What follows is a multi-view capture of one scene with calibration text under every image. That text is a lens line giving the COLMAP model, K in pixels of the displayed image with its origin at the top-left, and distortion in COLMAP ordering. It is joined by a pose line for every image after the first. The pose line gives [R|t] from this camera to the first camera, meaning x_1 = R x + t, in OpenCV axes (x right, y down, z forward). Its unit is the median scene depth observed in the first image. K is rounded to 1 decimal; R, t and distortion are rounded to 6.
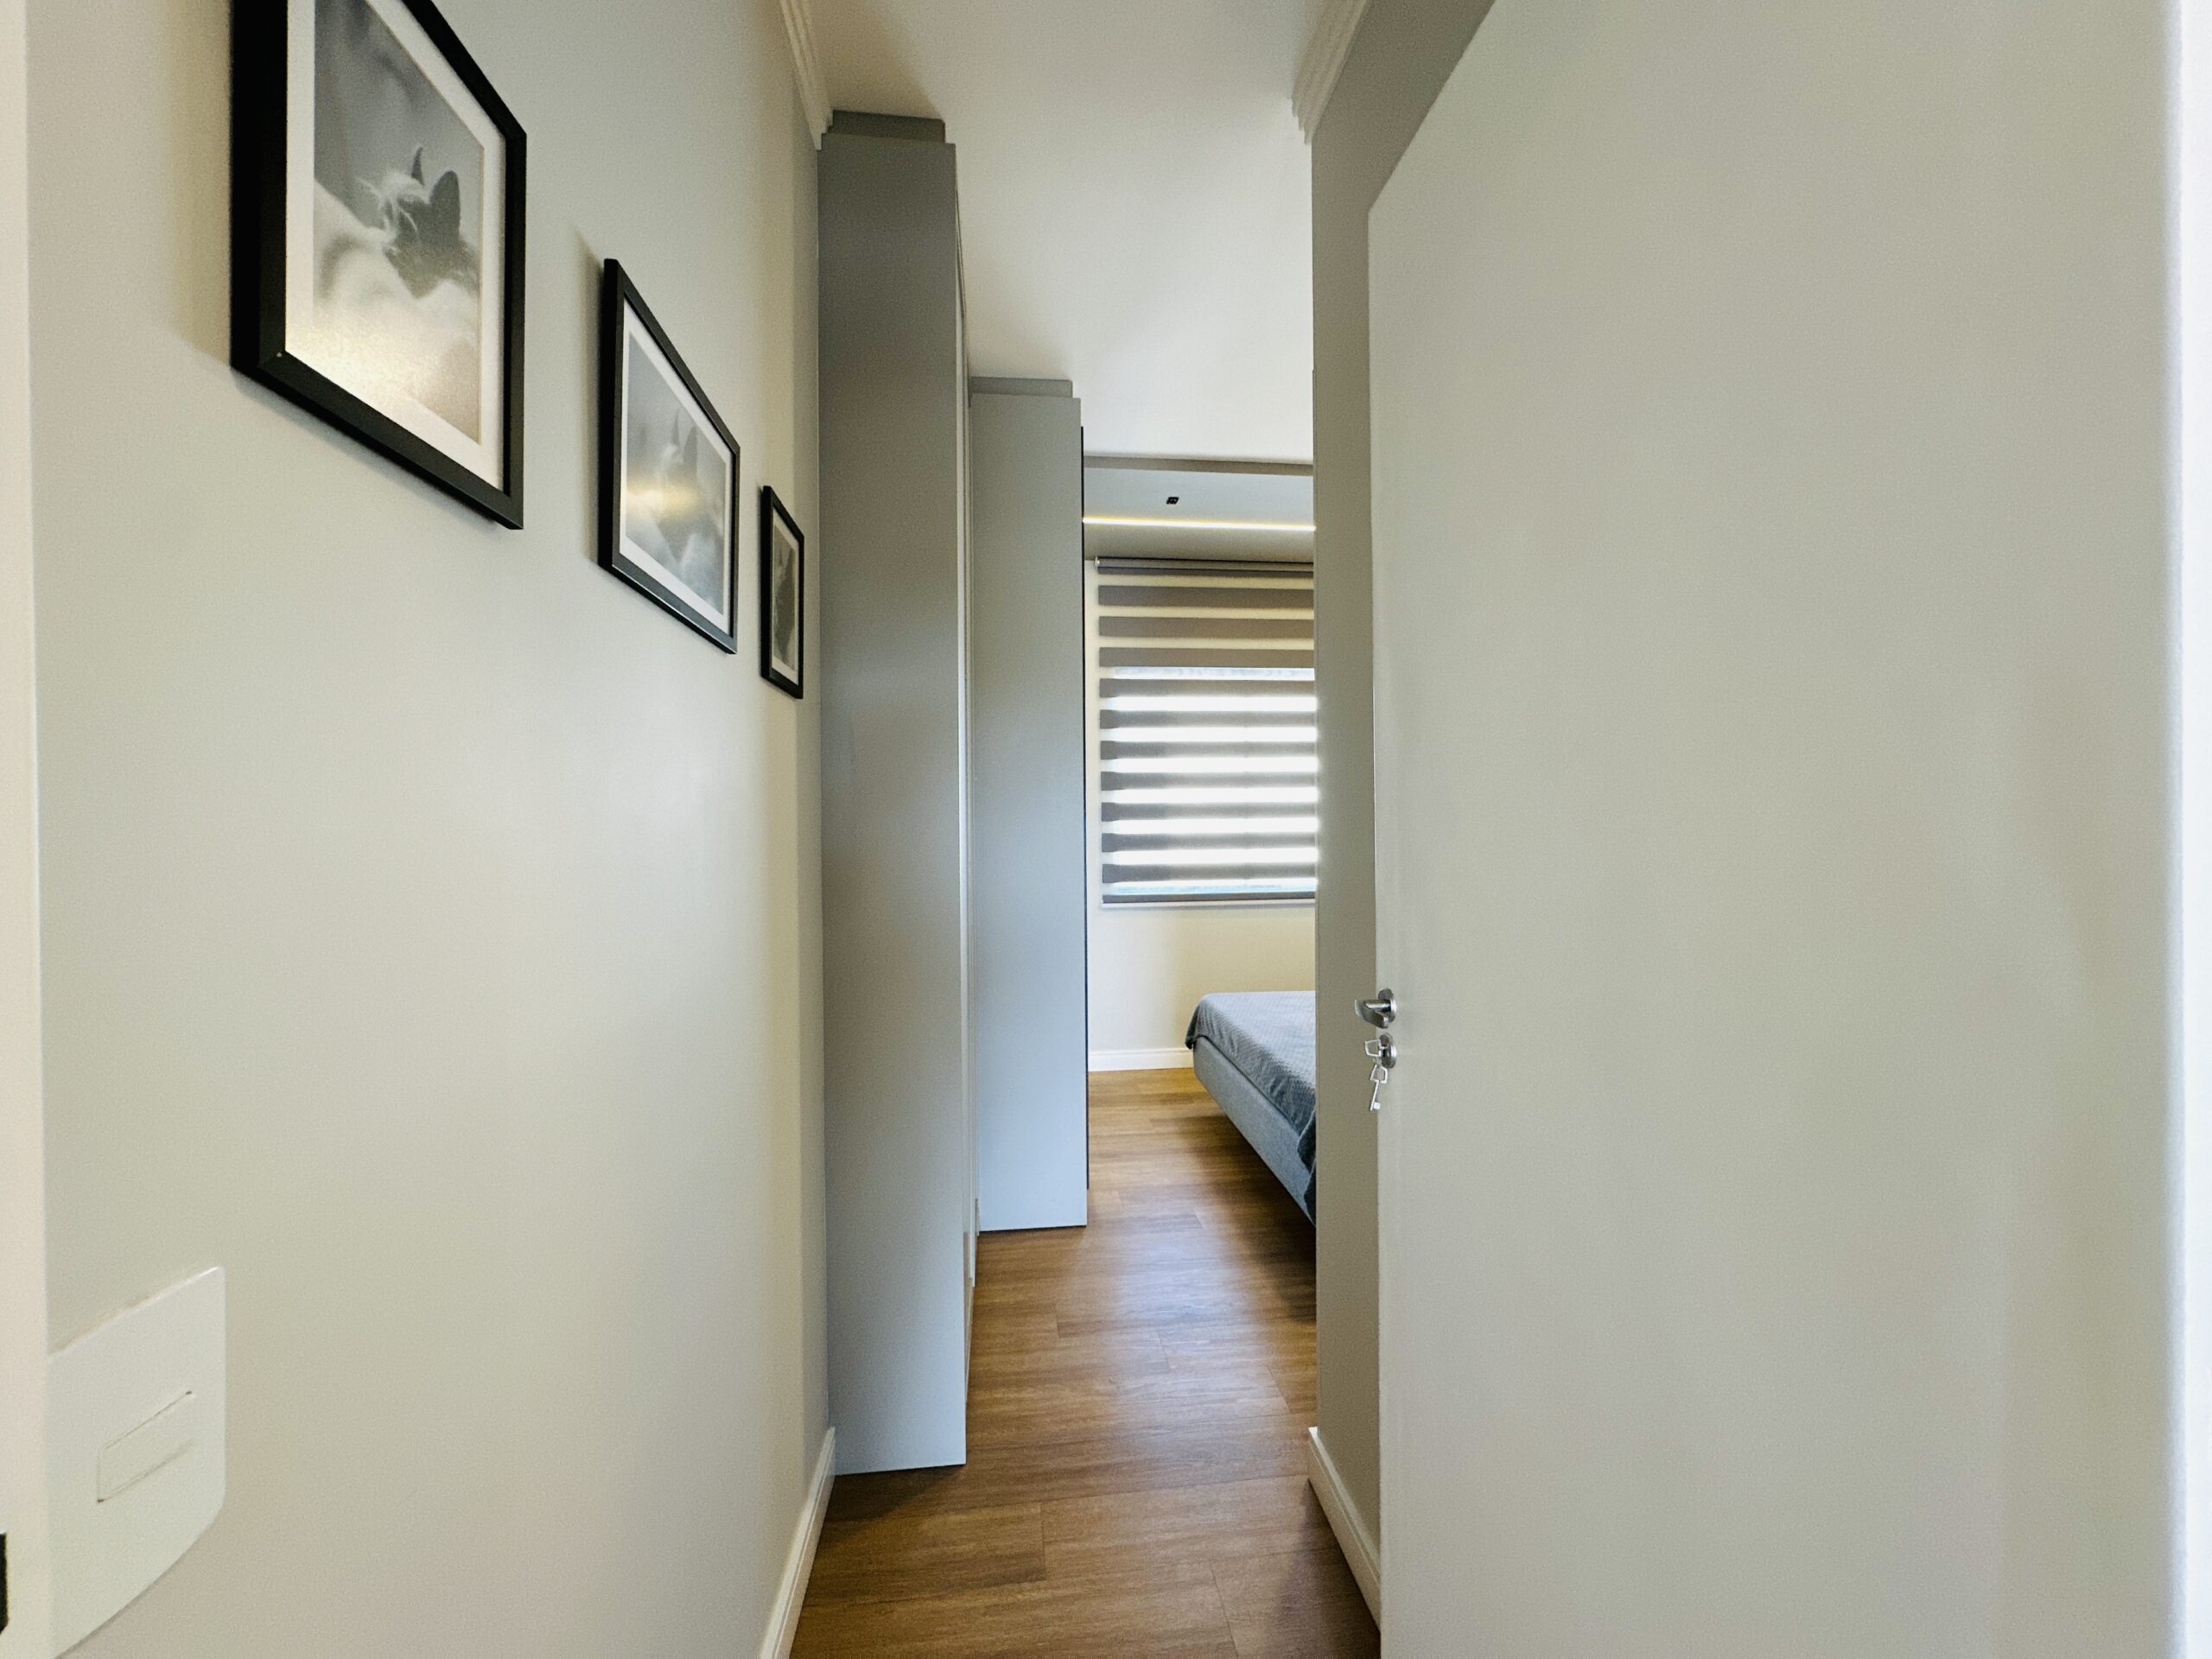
lens RADIAL K [[882.8, 0, 1104.3], [0, 882.8, 828.8], [0, 0, 1]] dist [-0.006943, 0.002230]
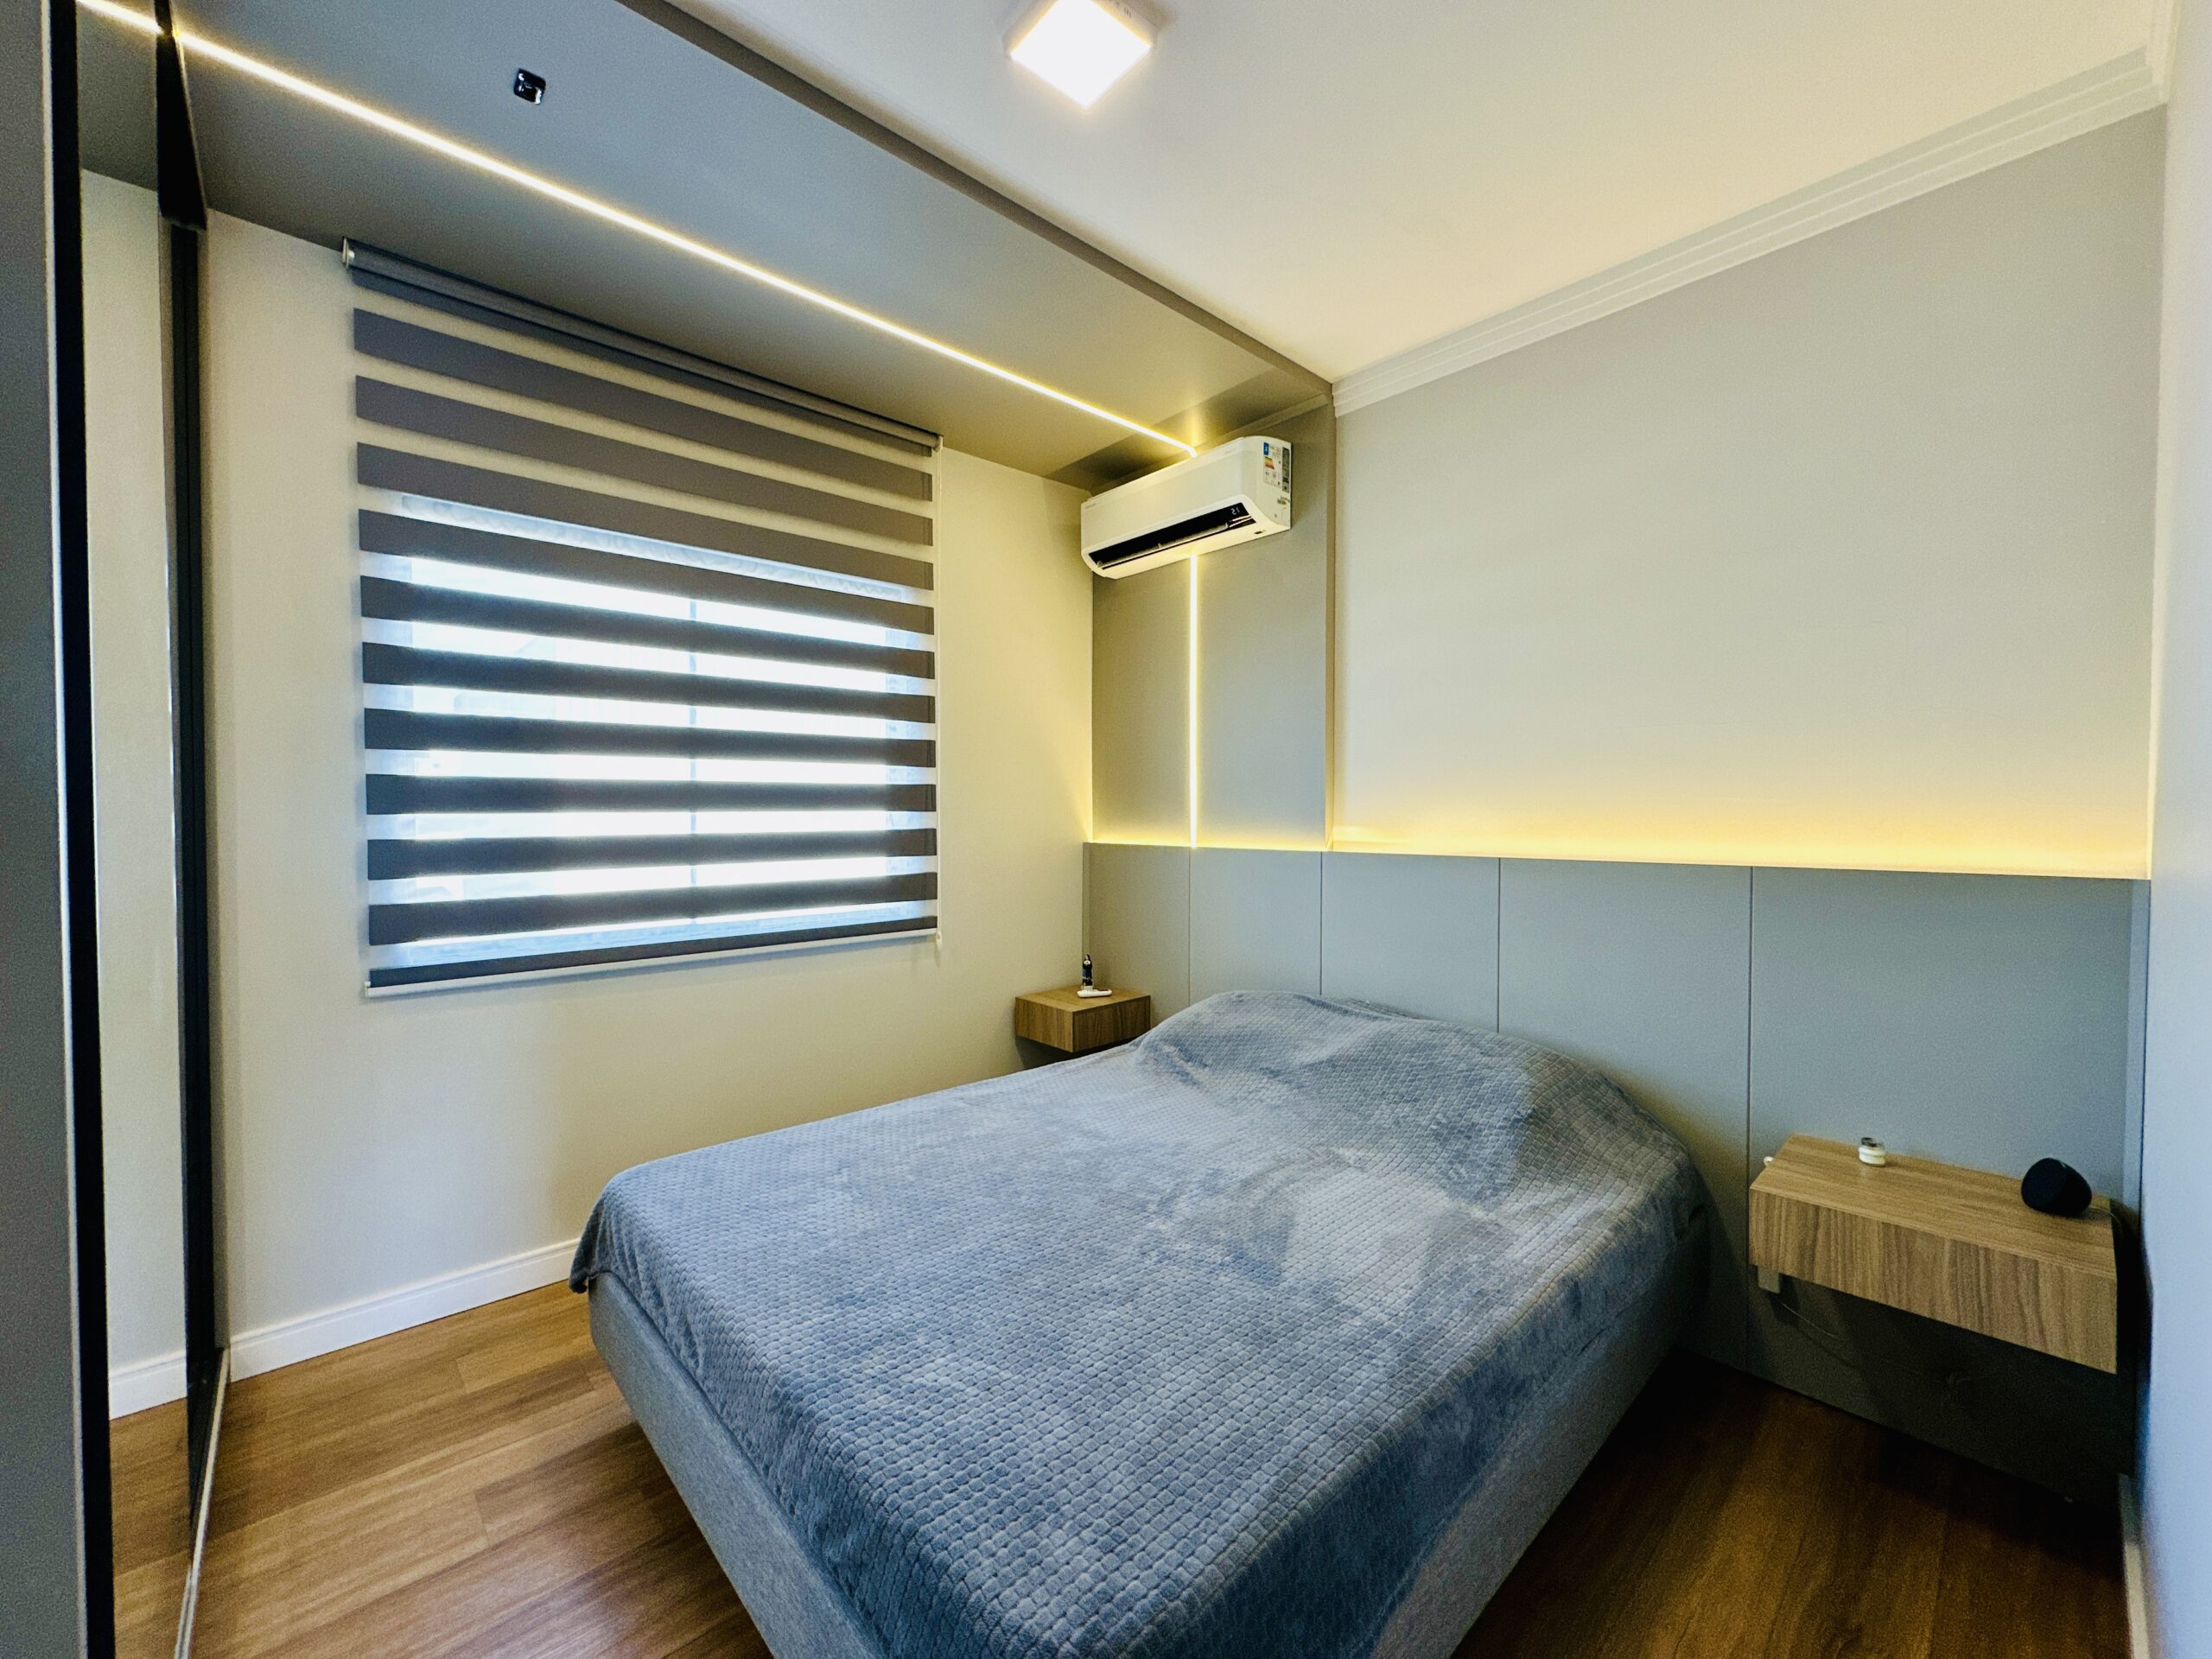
lens RADIAL K [[882.8, 0, 1104.3], [0, 882.8, 828.8], [0, 0, 1]] dist [-0.006943, 0.002230]
pose [[0.806805, -0.005346, 0.590793, 0.045678], [-0.012947, 0.999559, 0.026726, -0.021594], [-0.590676, -0.029212, 0.806380, 0.454963]]
